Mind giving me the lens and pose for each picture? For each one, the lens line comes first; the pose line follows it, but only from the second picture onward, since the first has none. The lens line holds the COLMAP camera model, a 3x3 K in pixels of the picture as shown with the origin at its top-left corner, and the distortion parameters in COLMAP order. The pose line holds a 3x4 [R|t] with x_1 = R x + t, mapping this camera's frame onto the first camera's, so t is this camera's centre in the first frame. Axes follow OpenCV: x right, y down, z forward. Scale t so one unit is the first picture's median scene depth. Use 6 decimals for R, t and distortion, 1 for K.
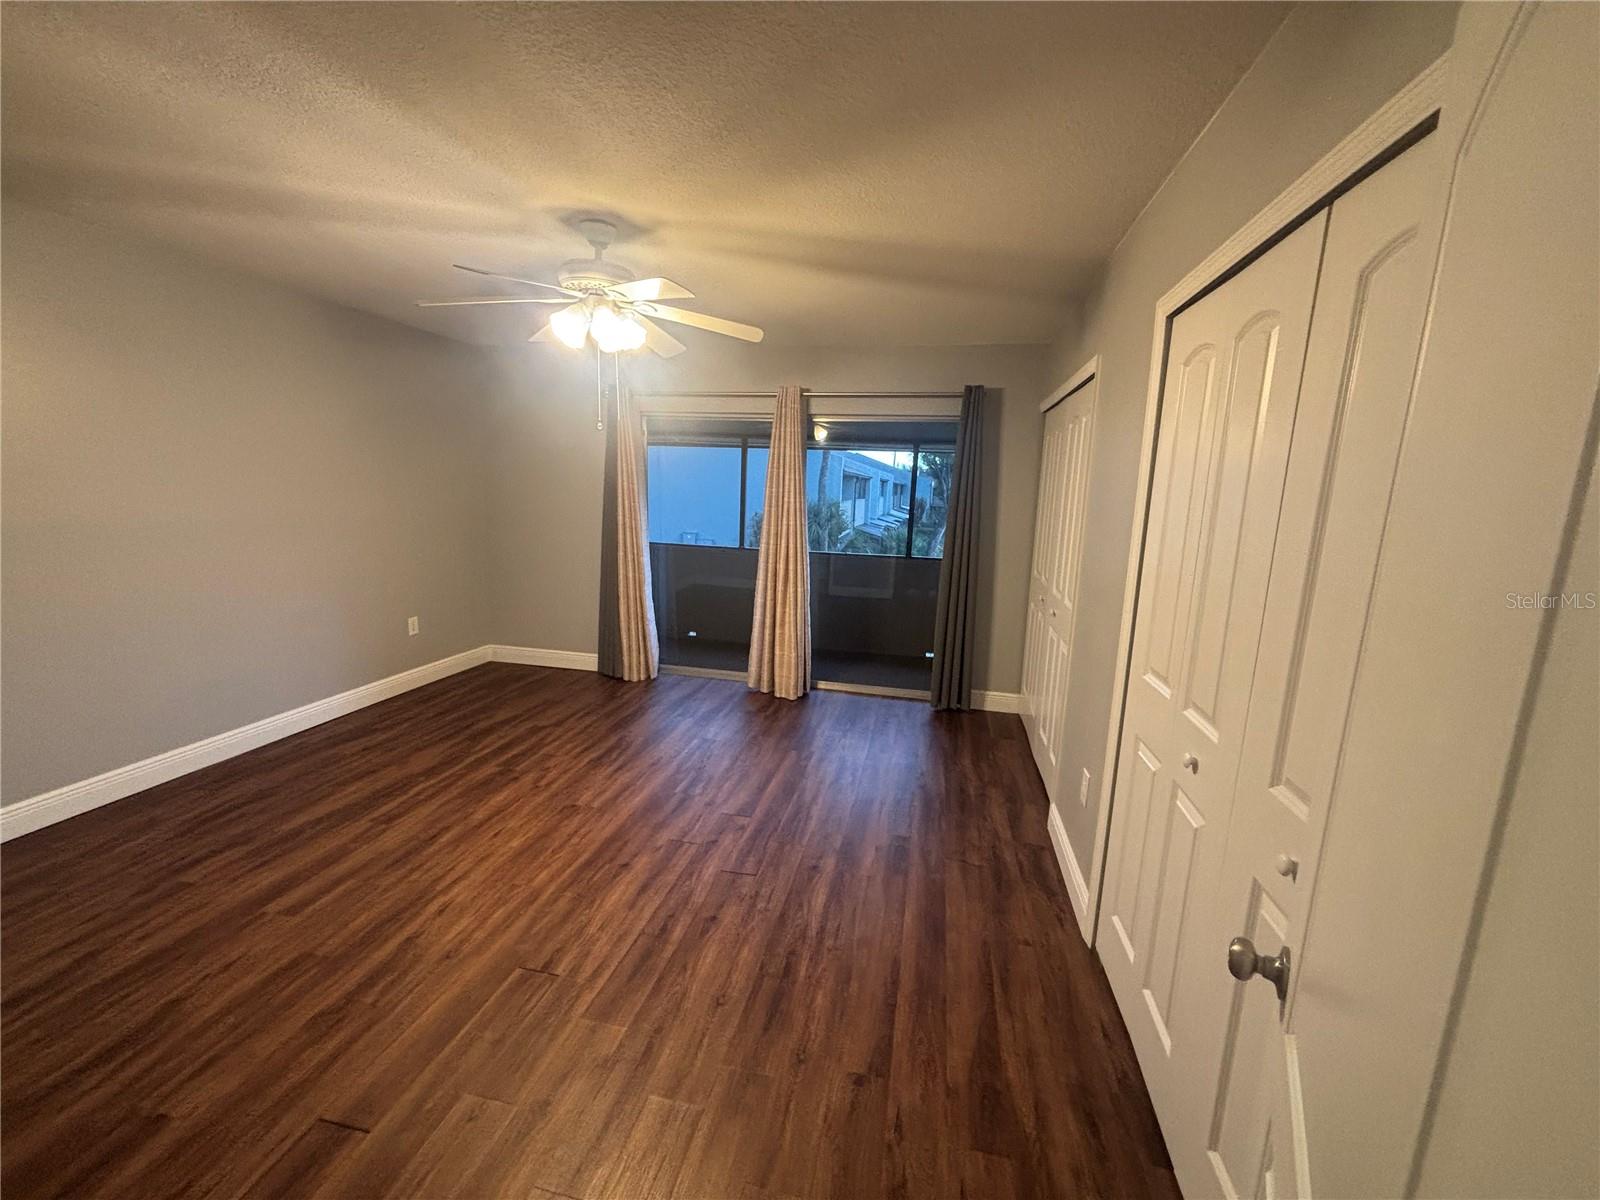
lens RADIAL K [[647.8, 0, 800.6], [0, 647.8, 602.2], [0, 0, 1]] dist [0.003334, 0.000455]
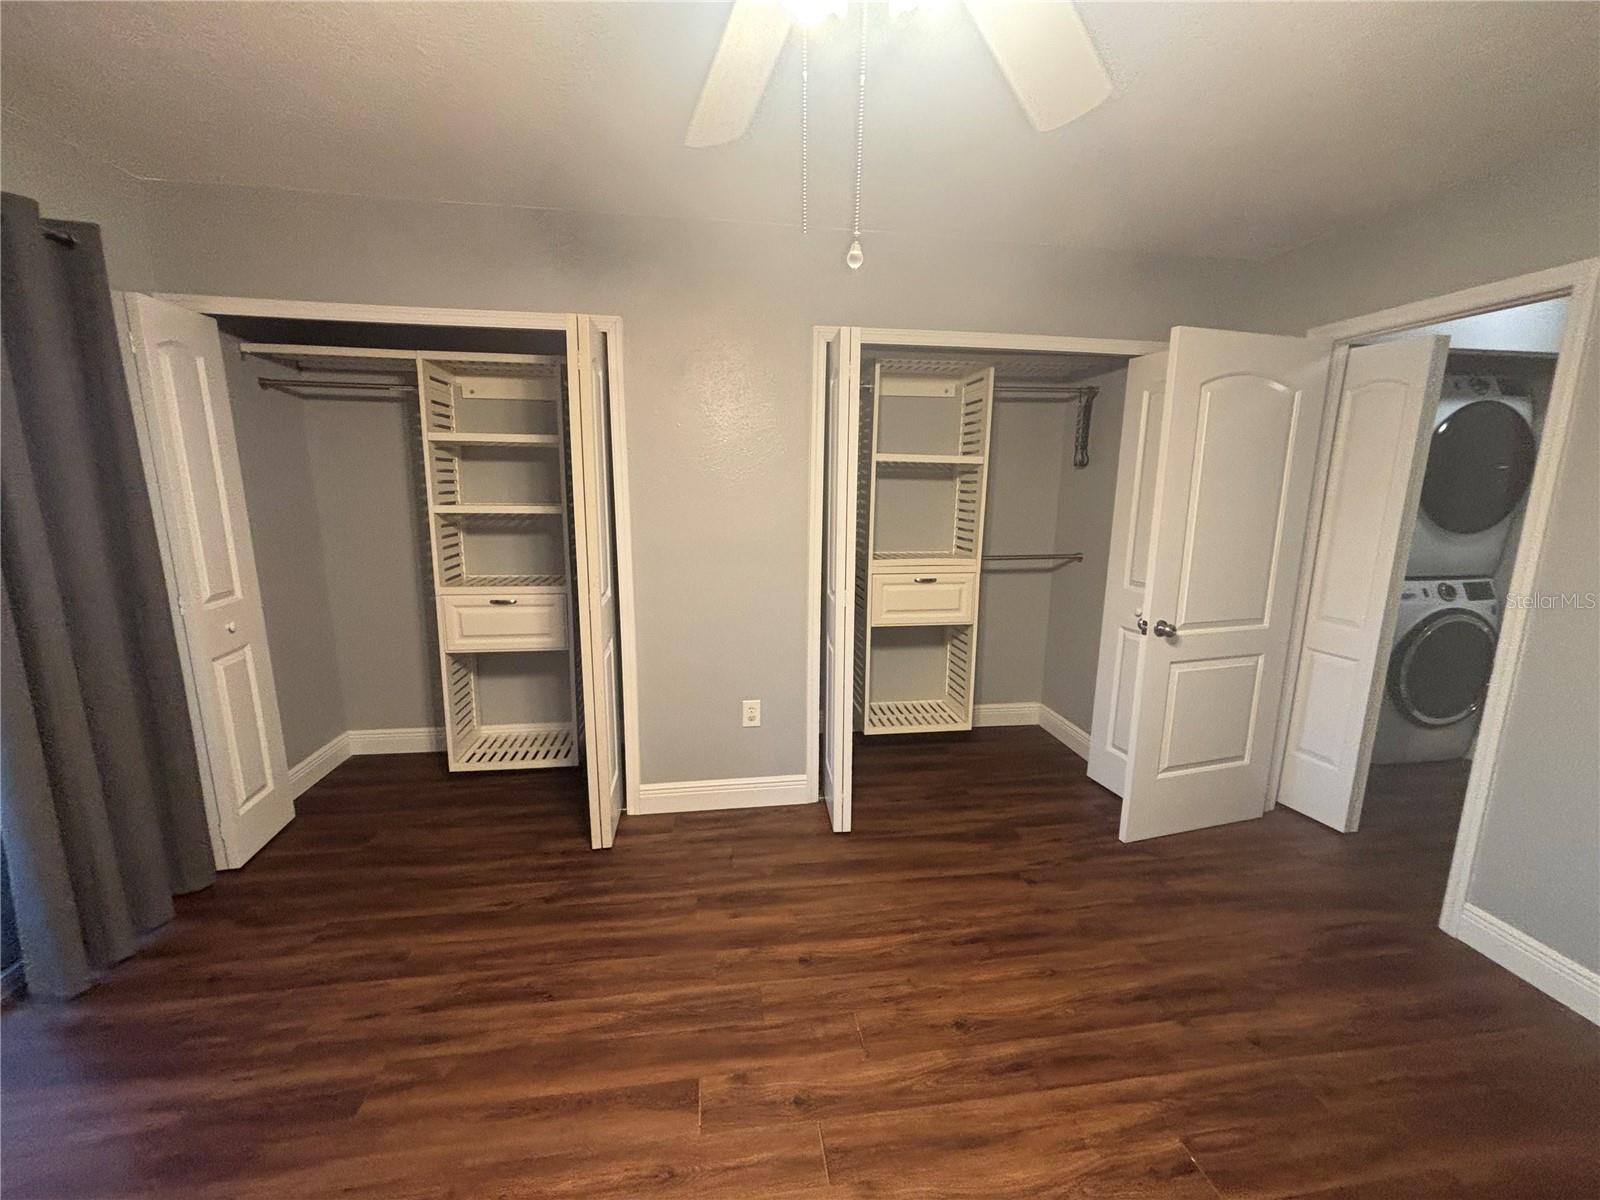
lens RADIAL K [[647.8, 0, 800.3], [0, 647.8, 599.6], [0, 0, 1]] dist [0.003334, 0.000455]
pose [[-0.345490, -0.215235, 0.913406, -0.706651], [0.139684, 0.950704, 0.276858, -0.259888], [-0.927968, 0.223240, -0.298394, 1.357100]]
